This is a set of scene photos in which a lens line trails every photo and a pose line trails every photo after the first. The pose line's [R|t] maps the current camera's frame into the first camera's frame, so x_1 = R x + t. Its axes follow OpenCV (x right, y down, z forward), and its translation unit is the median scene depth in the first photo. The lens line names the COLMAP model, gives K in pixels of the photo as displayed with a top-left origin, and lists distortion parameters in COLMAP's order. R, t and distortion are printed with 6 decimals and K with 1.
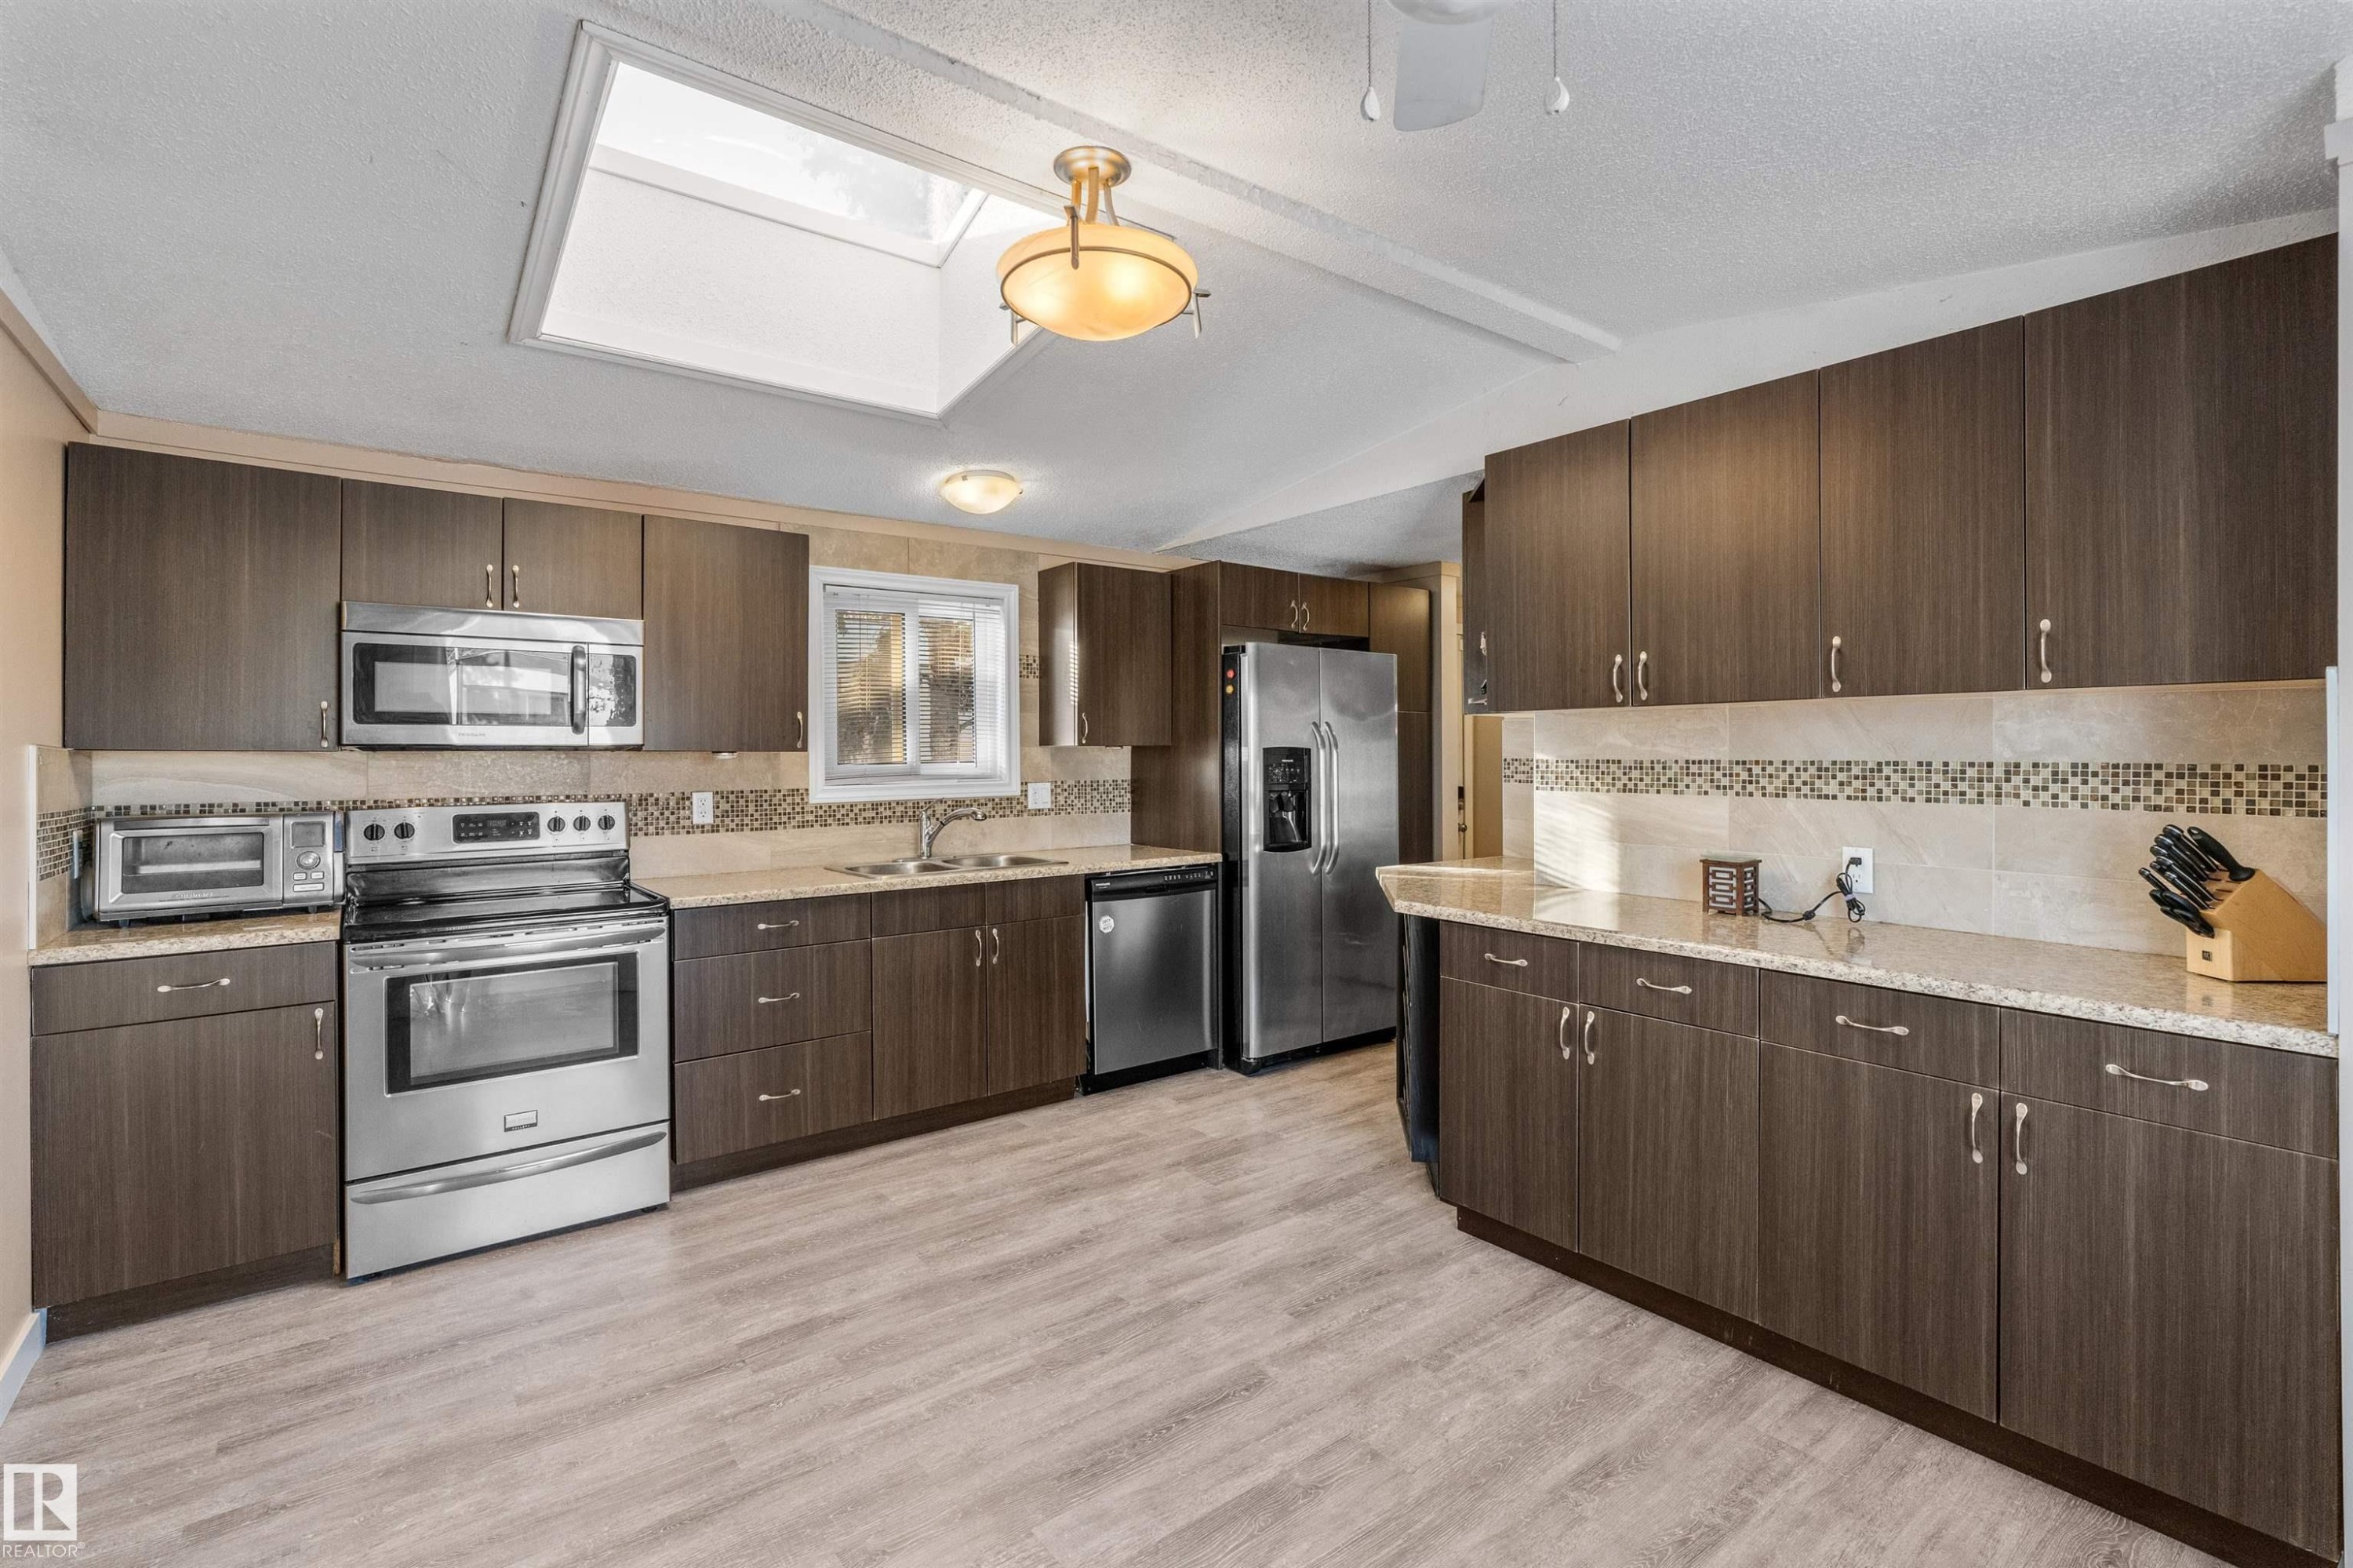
lens RADIAL K [[1076.4, 0, 1176.9], [0, 1076.4, 732.7], [0, 0, 1]] dist [-0.002117, 0.000276]
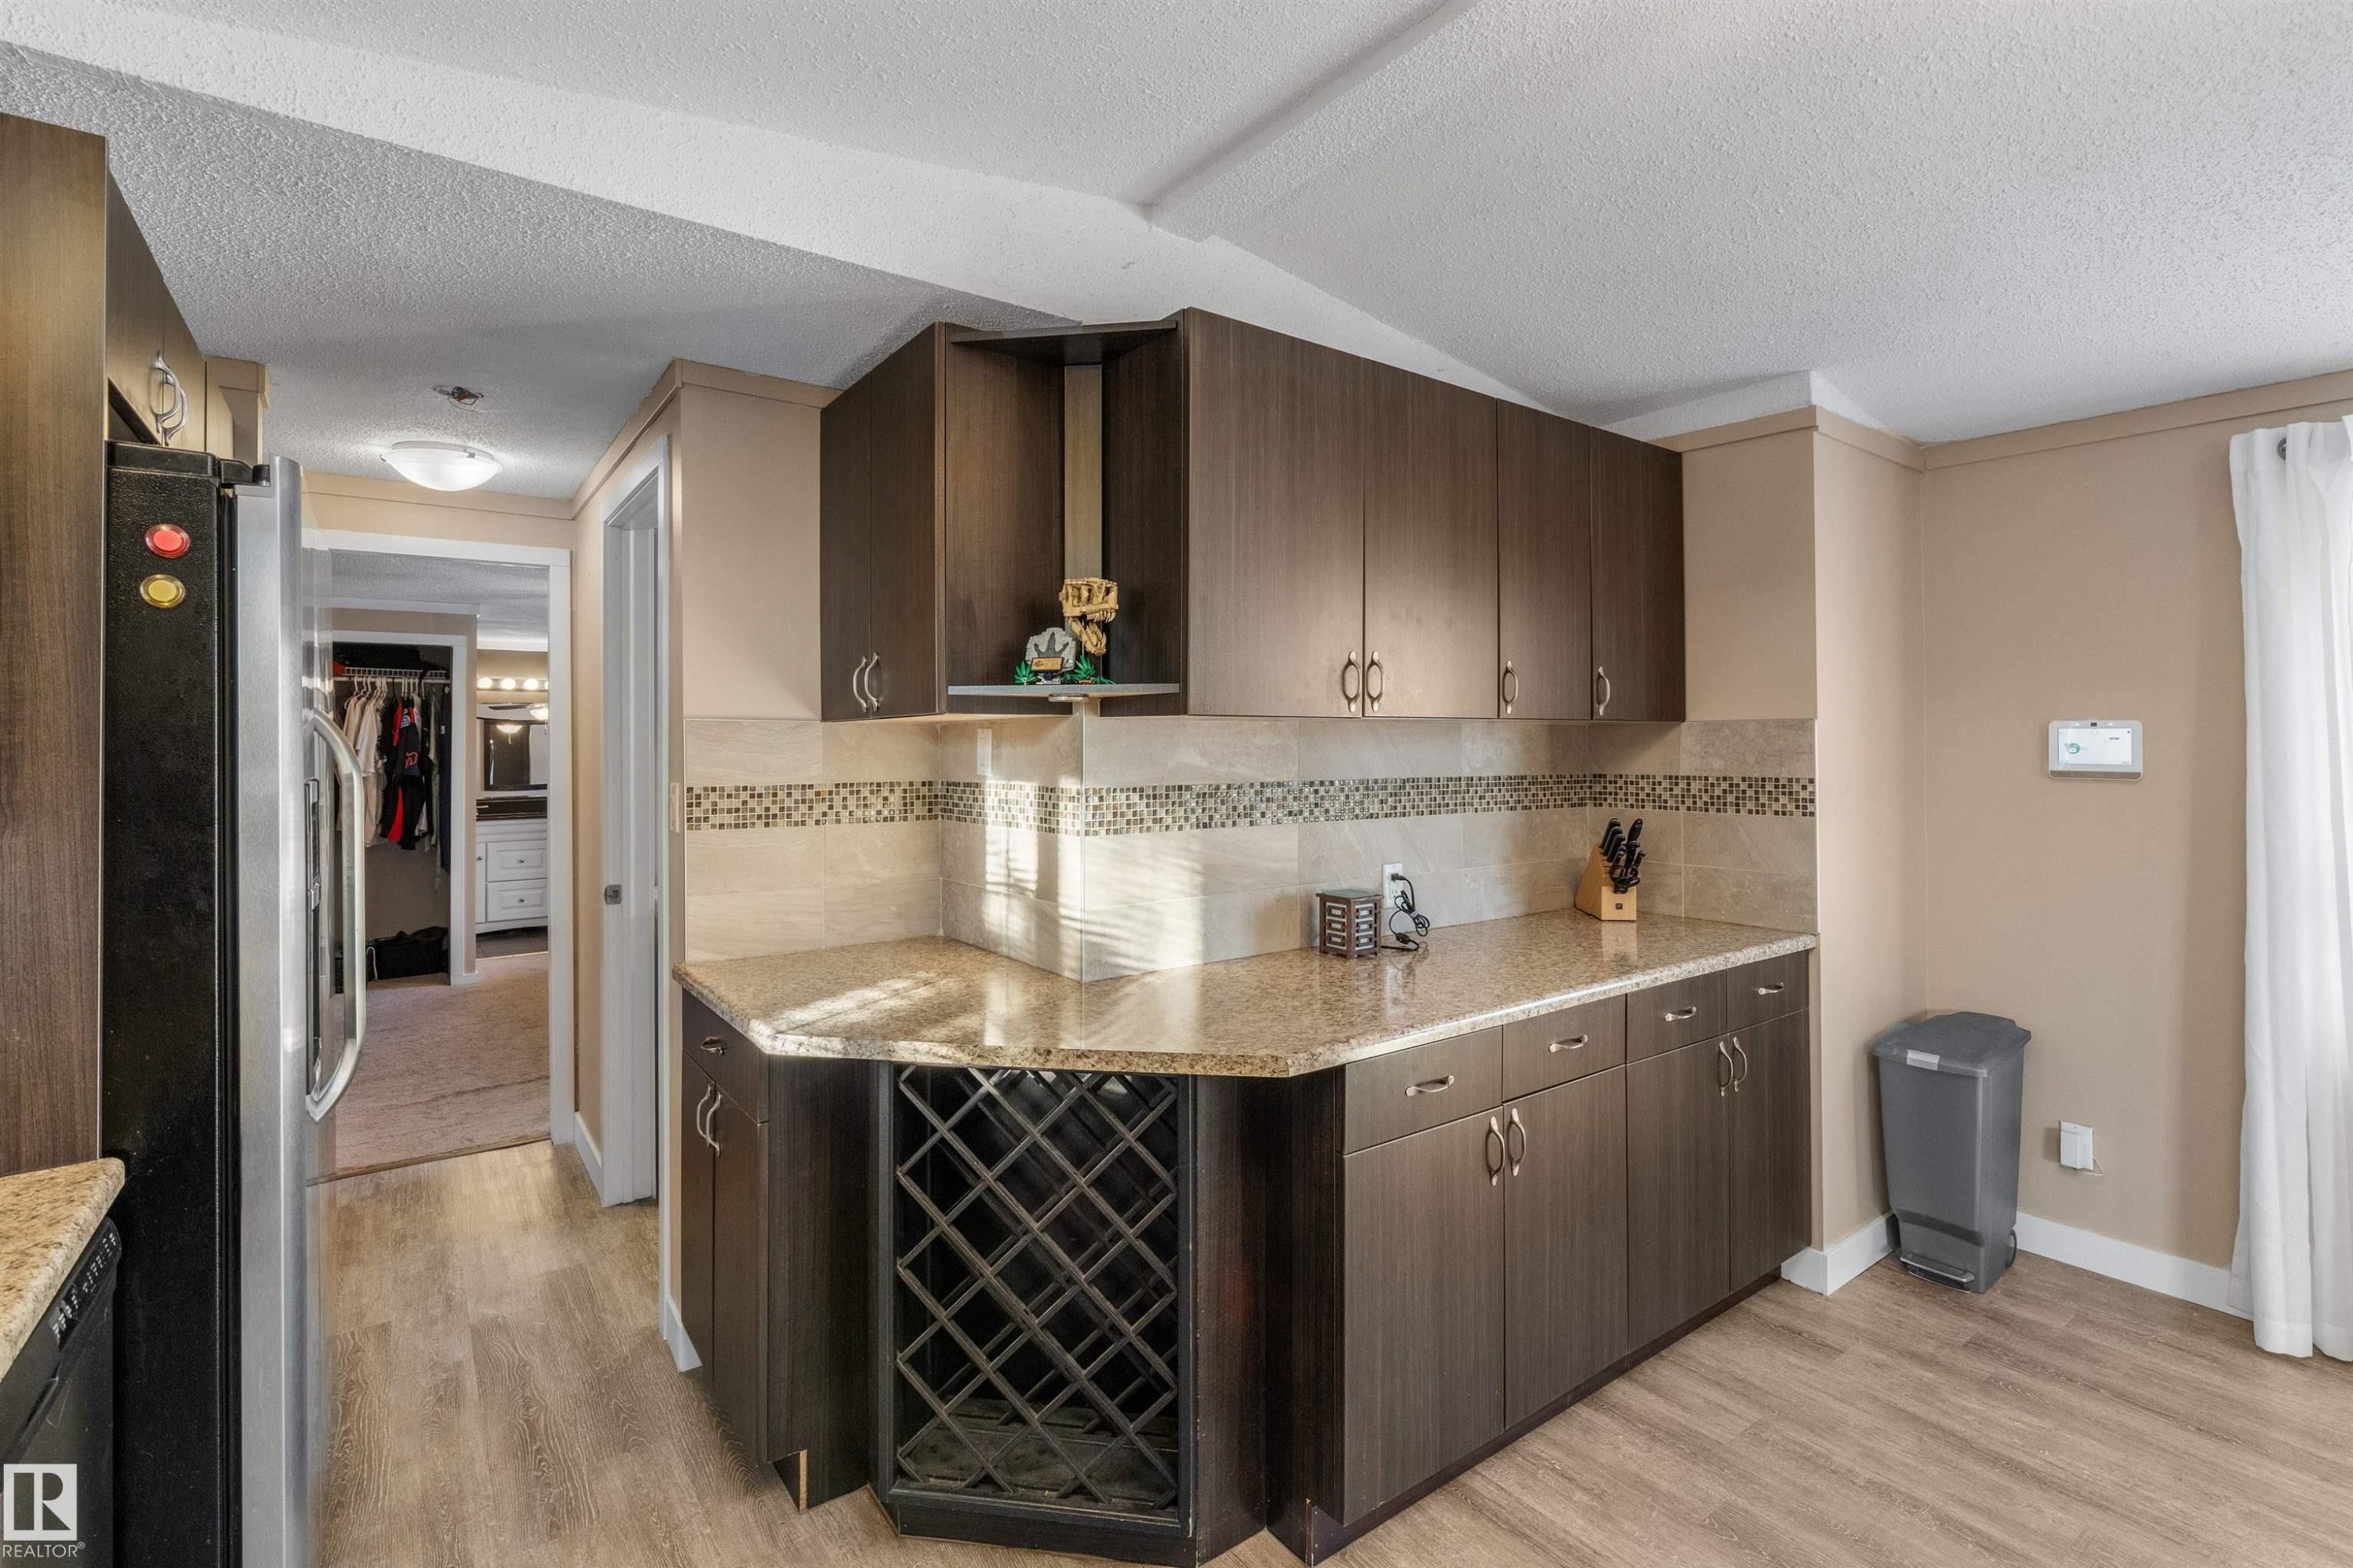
lens RADIAL K [[1076.4, 0, 1176.9], [0, 1076.4, 732.7], [0, 0, 1]] dist [-0.002117, 0.000276]
pose [[0.026752, 0.010790, 0.999584, -0.252450], [-0.014484, 0.999841, -0.010406, -0.002301], [-0.999537, -0.014199, 0.026904, 0.758234]]
